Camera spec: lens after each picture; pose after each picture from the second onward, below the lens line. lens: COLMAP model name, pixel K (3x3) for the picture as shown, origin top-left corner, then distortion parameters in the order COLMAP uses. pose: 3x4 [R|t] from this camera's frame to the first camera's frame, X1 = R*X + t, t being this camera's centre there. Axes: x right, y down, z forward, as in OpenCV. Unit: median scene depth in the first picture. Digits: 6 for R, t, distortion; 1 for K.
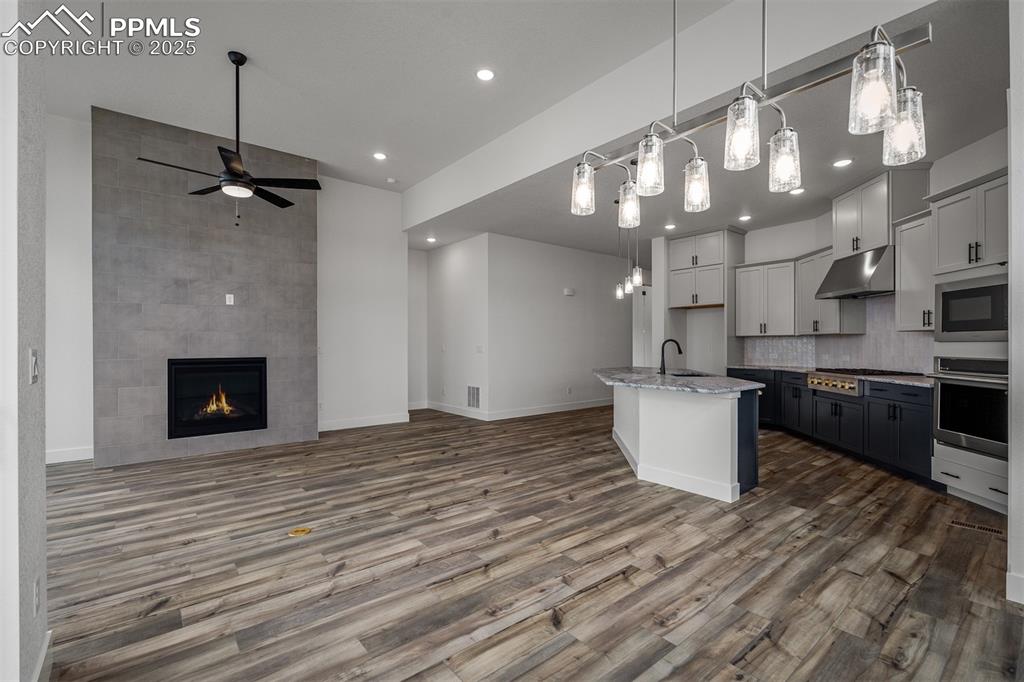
lens RADIAL K [[459.4, 0, 512.0], [0, 459.4, 341.0], [0, 0, 1]] dist [0.000683, 0.000069]
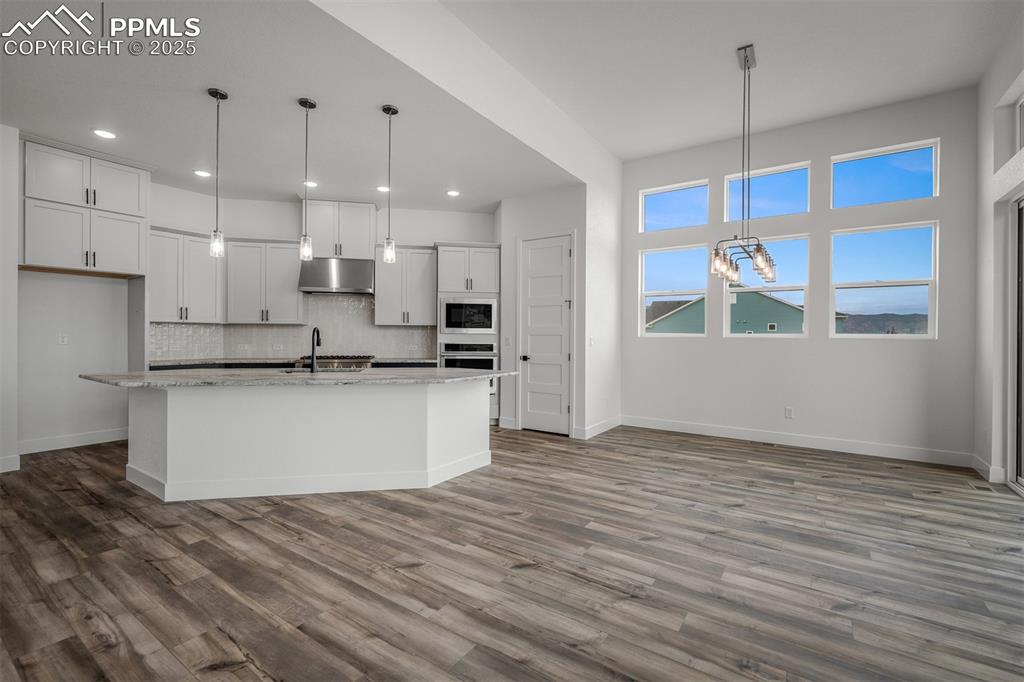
lens RADIAL K [[449.1, 0, 511.1], [0, 449.1, 336.7], [0, 0, 1]] dist [-0.003696, -0.000319]
pose [[-0.276873, -0.002441, 0.960903, -0.554087], [-0.013911, 0.999902, -0.001469, 0.009581], [-0.960806, -0.013773, -0.276880, 1.017331]]
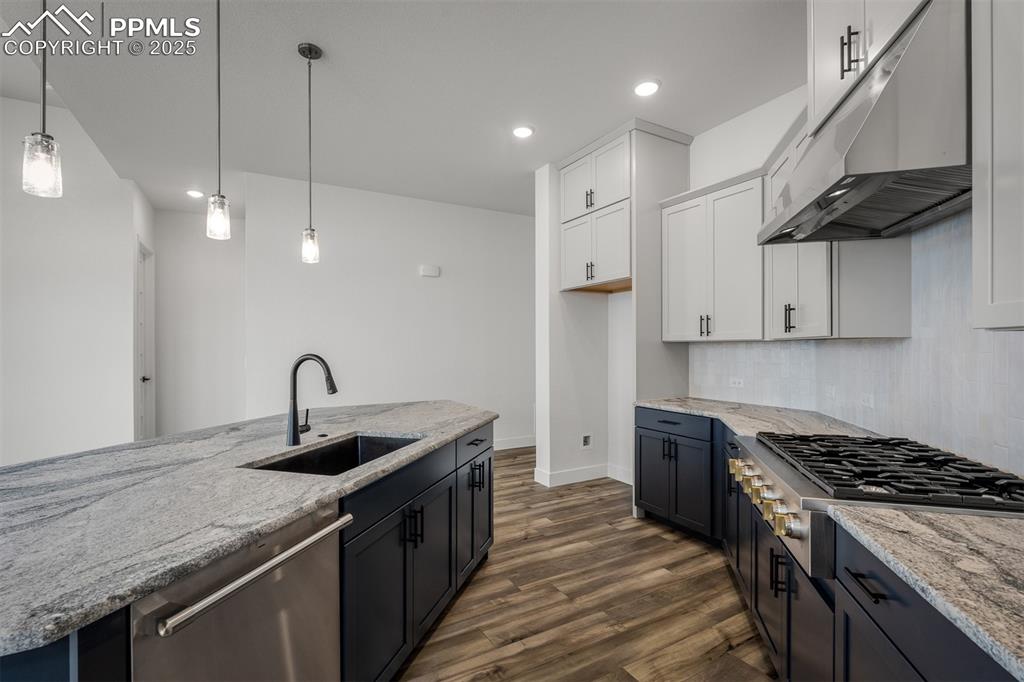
lens RADIAL K [[466.9, 0, 512.5], [0, 466.9, 349.5], [0, 0, 1]] dist [-0.000201, -0.000148]
pose [[0.984839, 0.001888, -0.173458, 0.660027], [0.000705, 0.999889, 0.014887, -0.015540], [0.173467, -0.014784, 0.984729, 0.737423]]
